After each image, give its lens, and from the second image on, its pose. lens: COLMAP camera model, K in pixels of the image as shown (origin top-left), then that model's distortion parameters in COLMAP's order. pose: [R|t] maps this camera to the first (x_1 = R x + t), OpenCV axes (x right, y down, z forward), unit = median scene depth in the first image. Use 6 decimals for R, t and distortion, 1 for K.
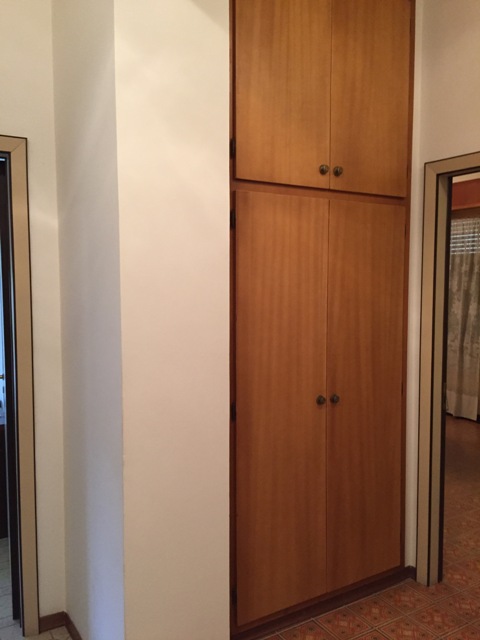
lens RADIAL K [[550.1, 0, 242.5], [0, 550.1, 325.0], [0, 0, 1]] dist [0.095797, -0.135369]
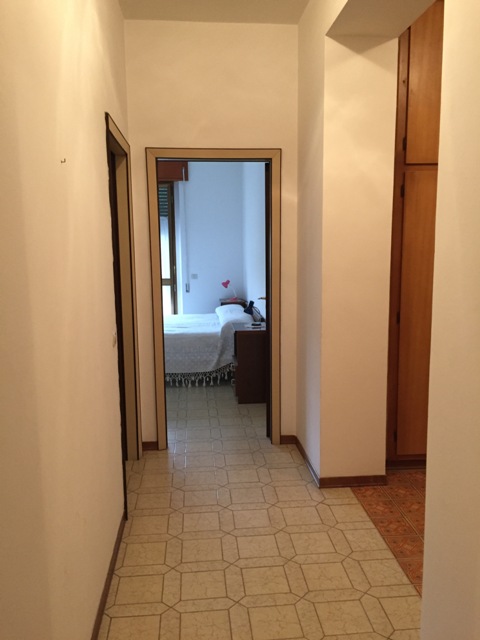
lens RADIAL K [[550.1, 0, 242.5], [0, 550.1, 325.0], [0, 0, 1]] dist [0.095797, -0.135369]
pose [[0.898595, 0.048366, -0.436104, 0.254428], [-0.021791, 0.997599, 0.065739, 0.081394], [0.438237, -0.049569, 0.897492, -0.553057]]
